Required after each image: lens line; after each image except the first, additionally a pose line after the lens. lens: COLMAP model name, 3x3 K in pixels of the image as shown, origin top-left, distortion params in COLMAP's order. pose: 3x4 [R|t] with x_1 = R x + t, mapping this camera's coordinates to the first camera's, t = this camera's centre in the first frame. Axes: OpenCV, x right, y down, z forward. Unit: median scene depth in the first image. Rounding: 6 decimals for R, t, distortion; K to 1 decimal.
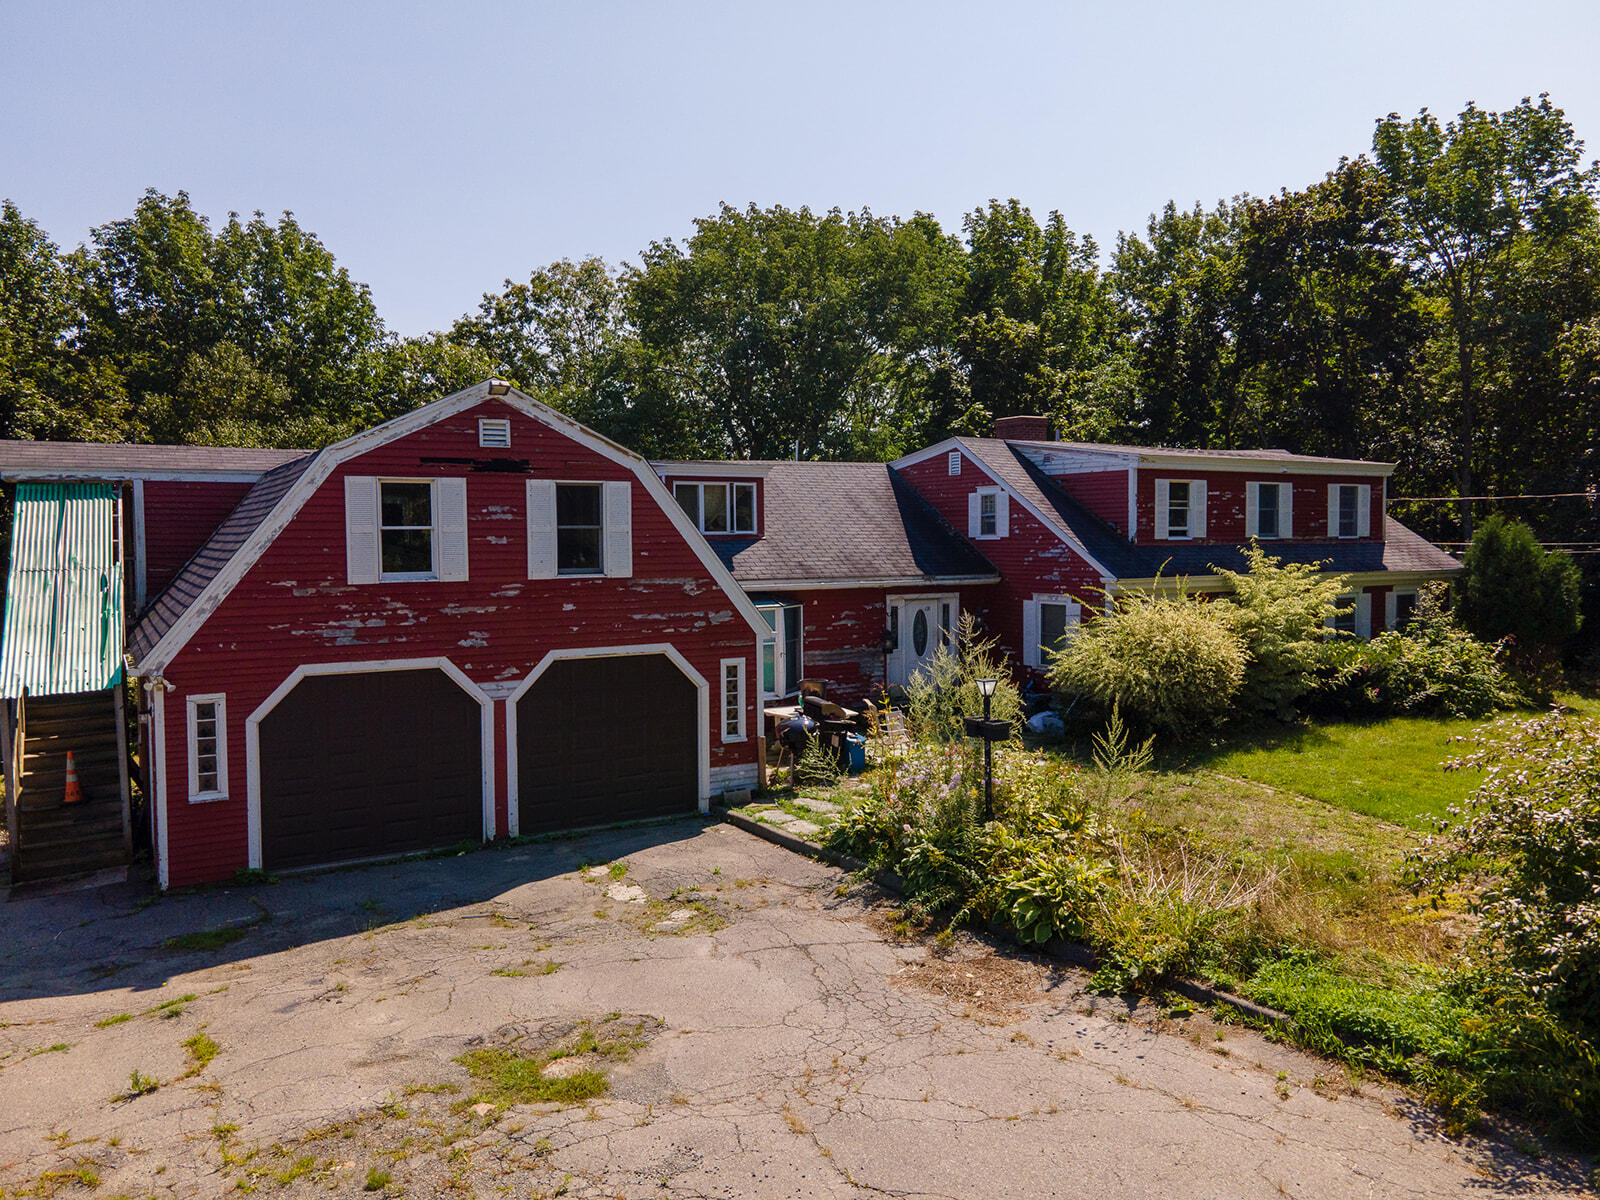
lens RADIAL K [[1185.8, 0, 805.4], [0, 1185.8, 587.4], [0, 0, 1]] dist [-0.003725, 0.087523]
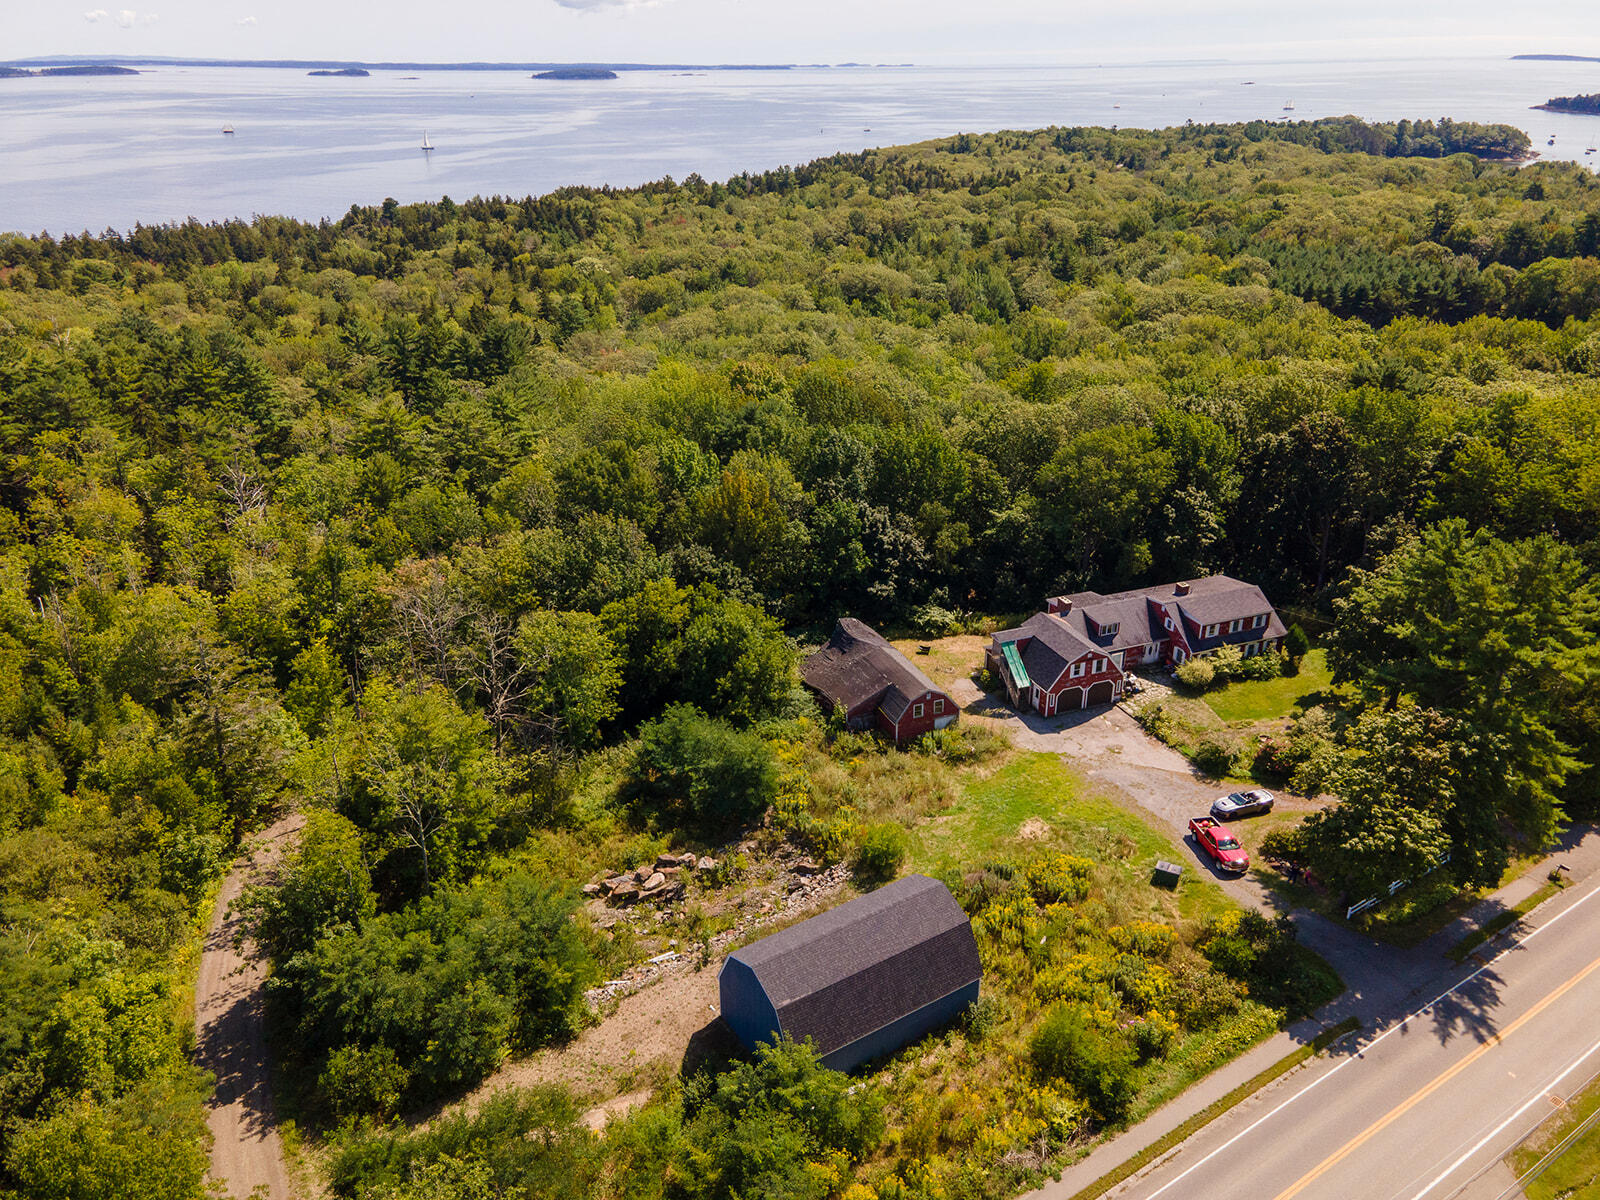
lens RADIAL K [[1185.8, 0, 805.4], [0, 1185.8, 587.4], [0, 0, 1]] dist [-0.003725, 0.087523]
pose [[0.987104, 0.066644, -0.145551, -0.889661], [-0.010120, 0.933381, 0.358744, -2.851149], [0.159762, -0.352645, 0.922018, -5.257919]]
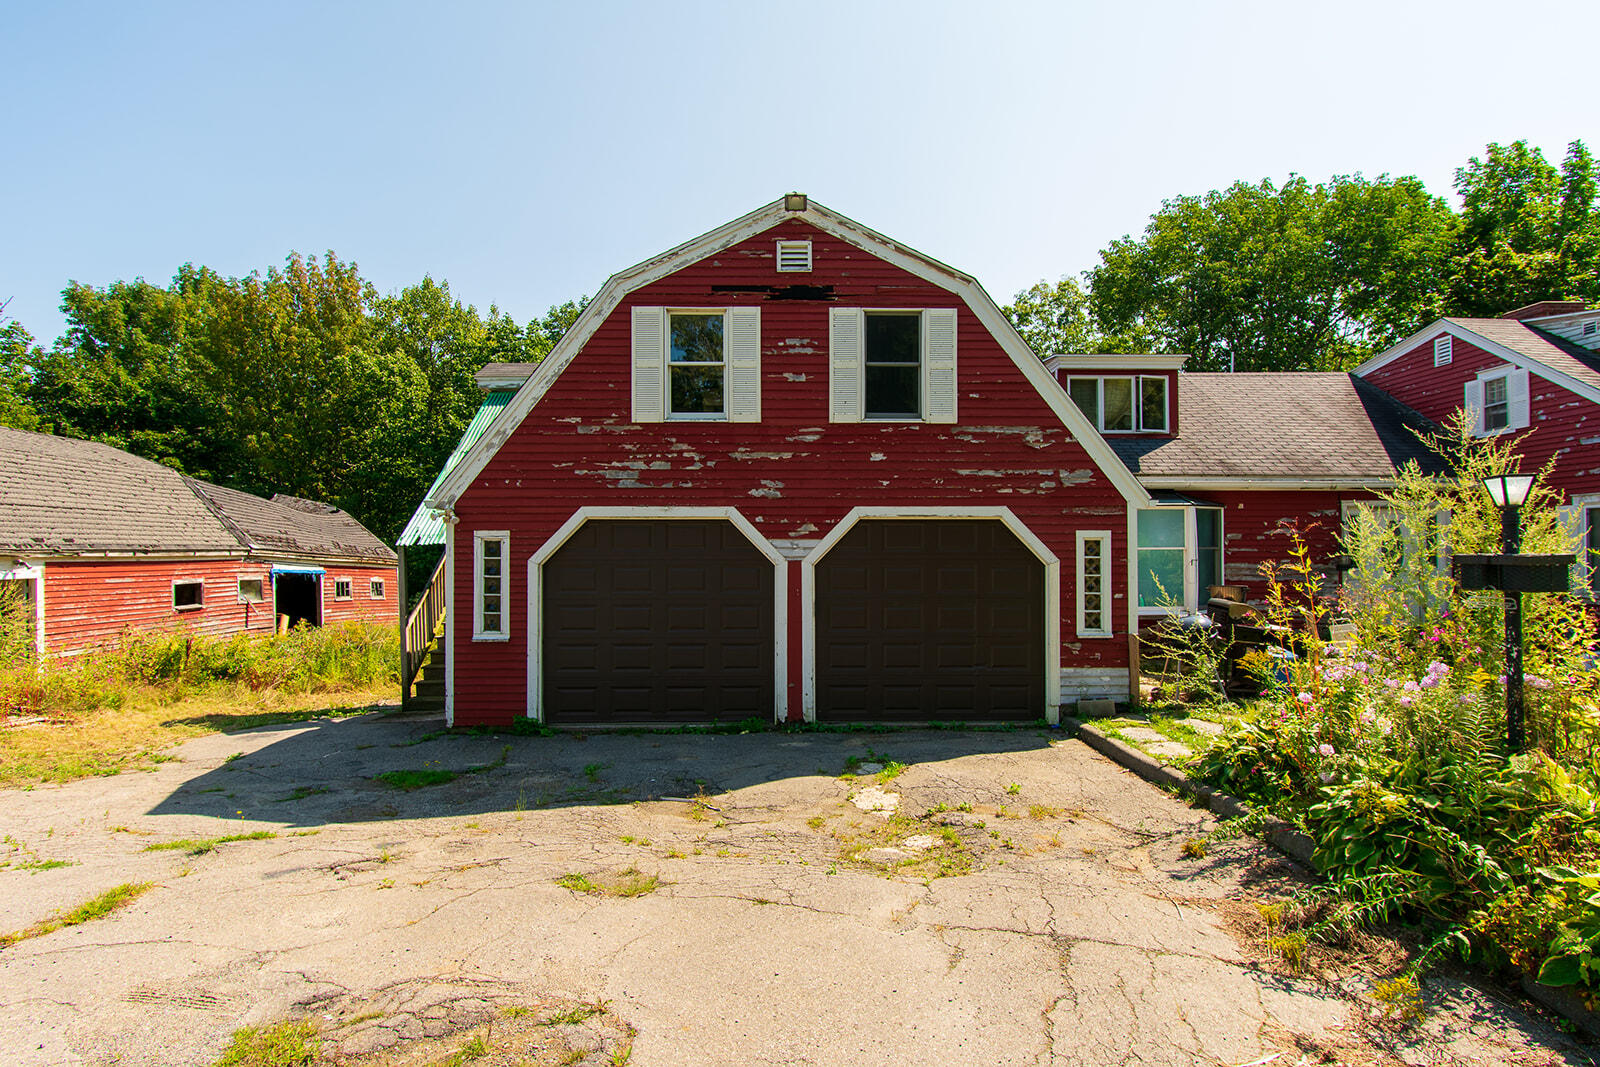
lens RADIAL K [[881.2, 0, 800.0], [0, 881.2, 533.5], [0, 0, 1]] dist [0.015525, -0.016471]
pose [[0.872998, -0.003412, -0.487711, 0.060667], [-0.026778, 0.998132, -0.054917, 0.110360], [0.486988, 0.061002, 0.871276, 0.437138]]
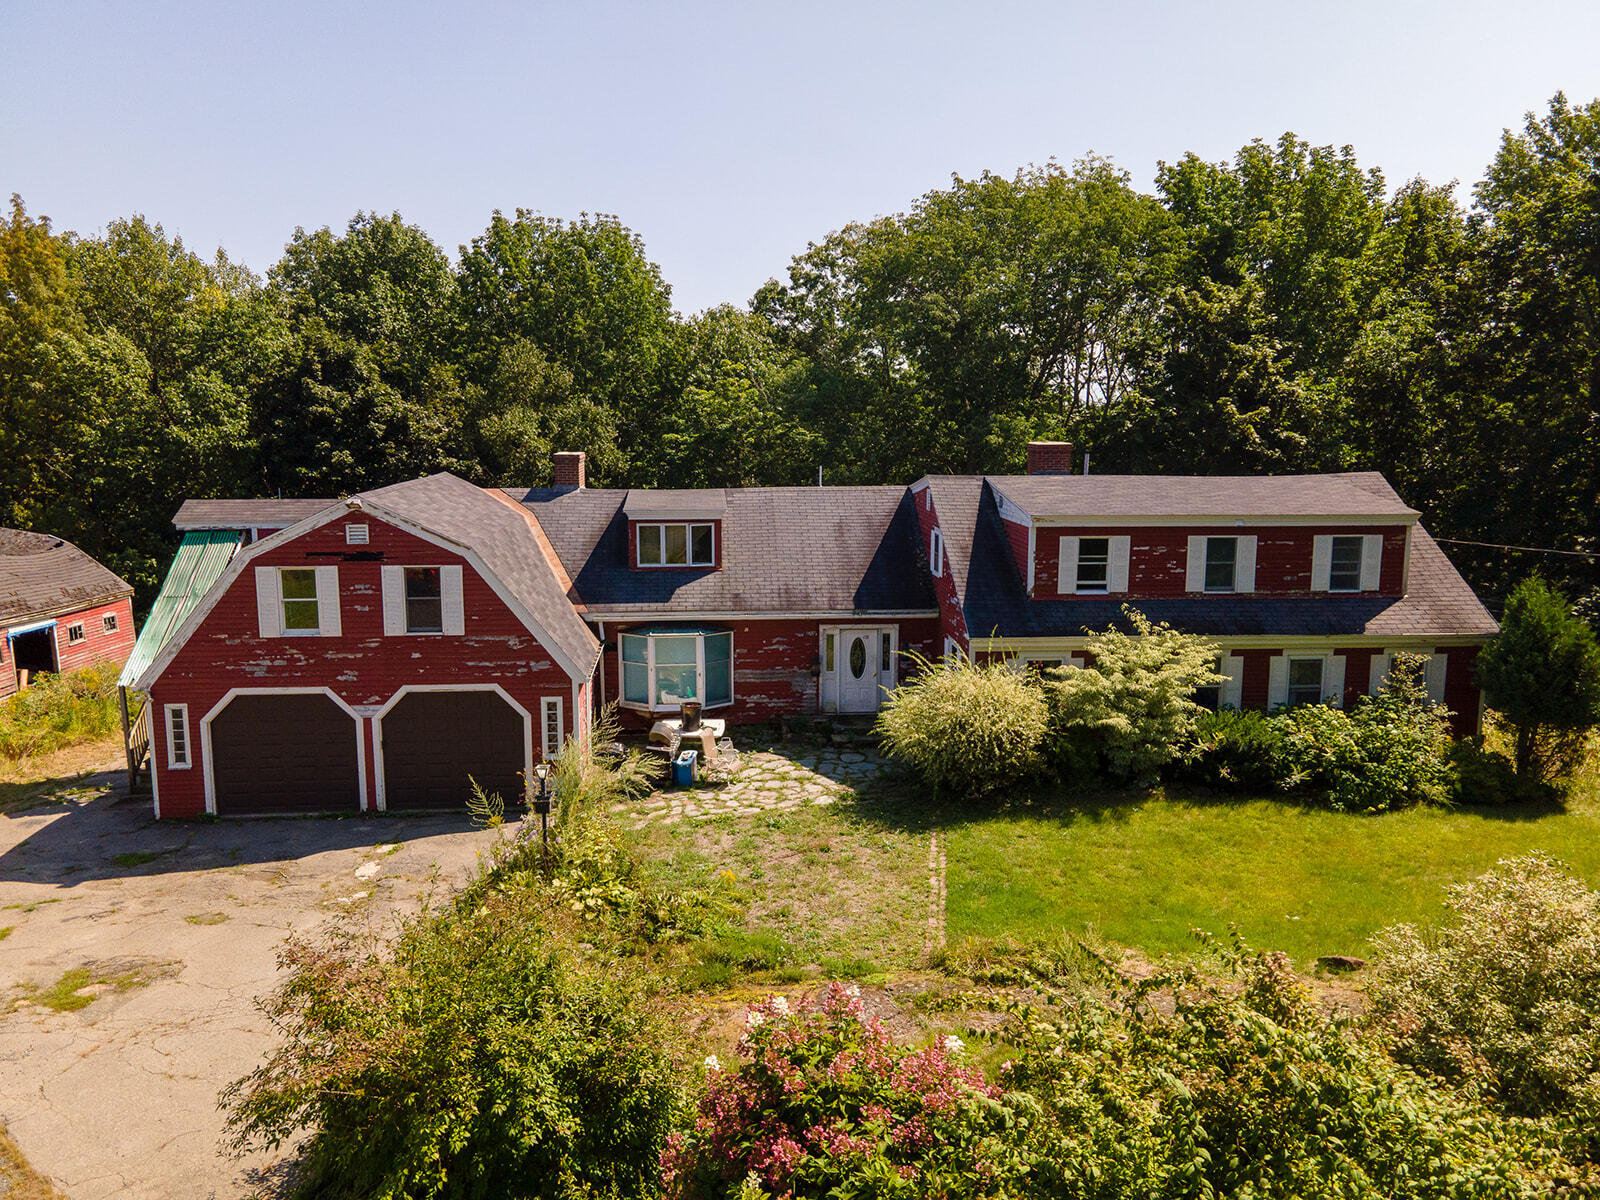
lens RADIAL K [[1208.3, 0, 781.4], [0, 1208.3, 596.0], [0, 0, 1]] dist [-0.000054, 0.091806]
pose [[0.897316, 0.075983, -0.434800, 0.818775], [-0.027856, 0.992856, 0.116019, -0.235477], [0.440510, -0.091994, 0.893022, -0.076265]]
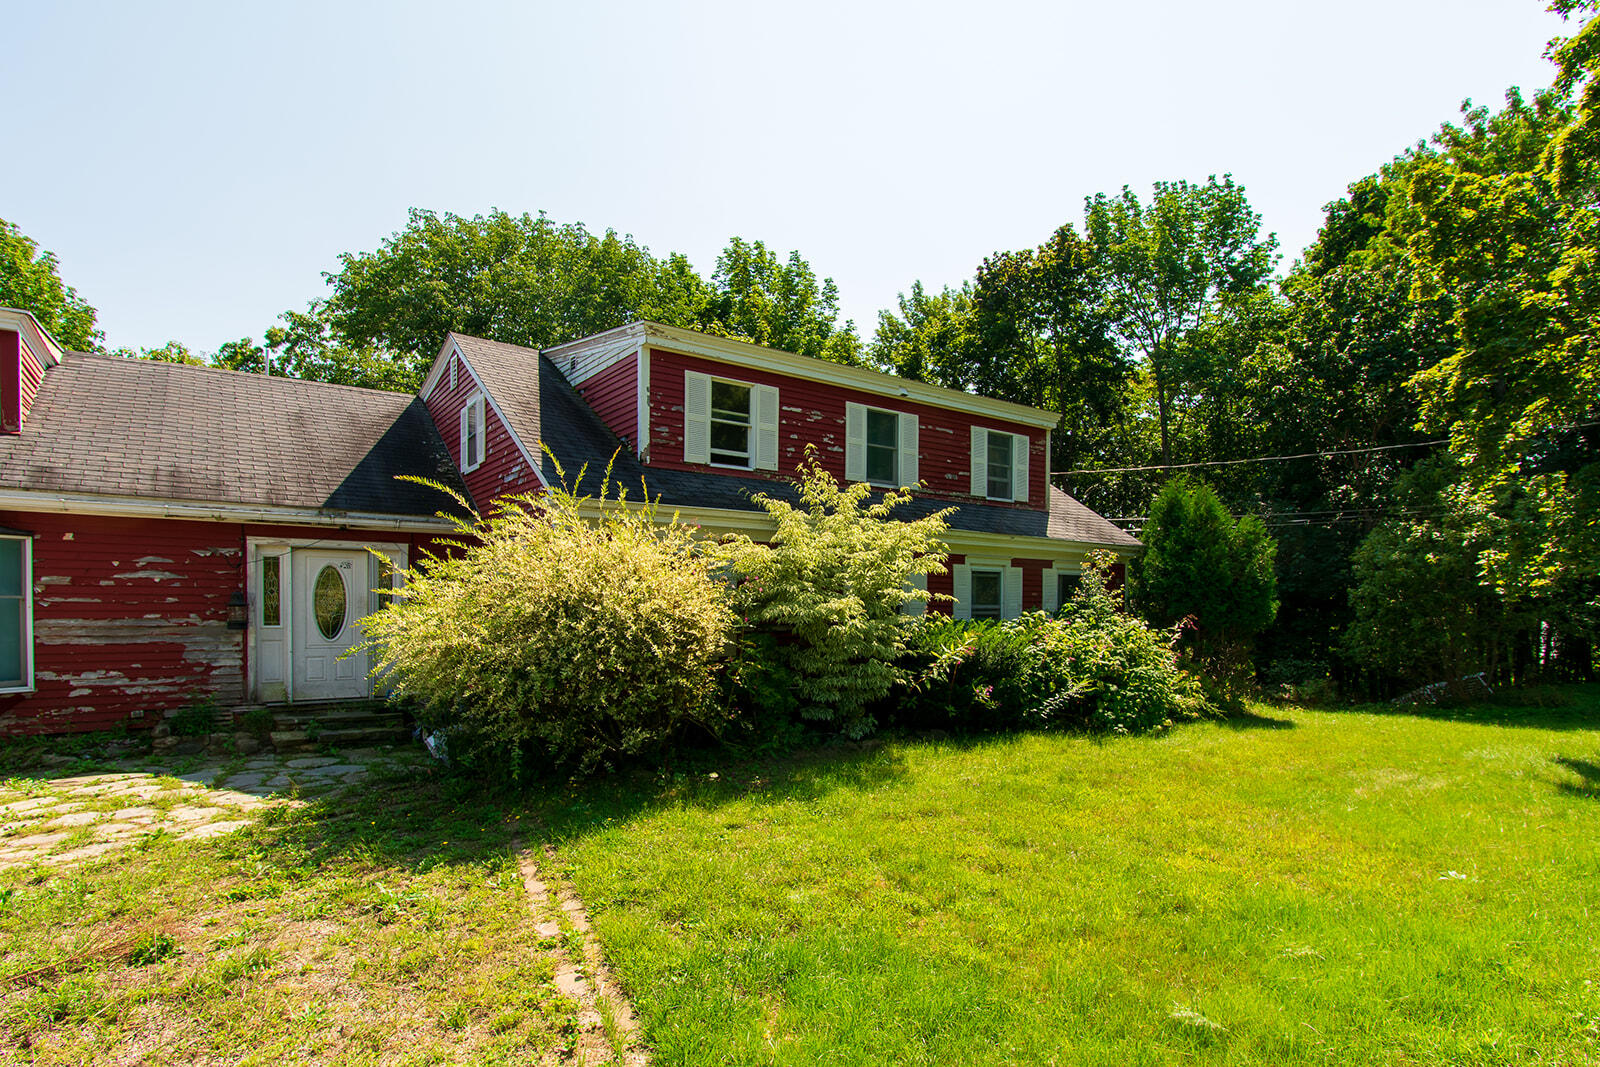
lens RADIAL K [[846.2, 0, 816.3], [0, 846.2, 618.0], [0, 0, 1]] dist [0.003861, 0.000319]
pose [[0.995097, 0.012958, 0.098050, 0.491276], [-0.010188, 0.999536, -0.028697, 0.089521], [-0.098377, 0.027557, 0.994768, 0.804269]]
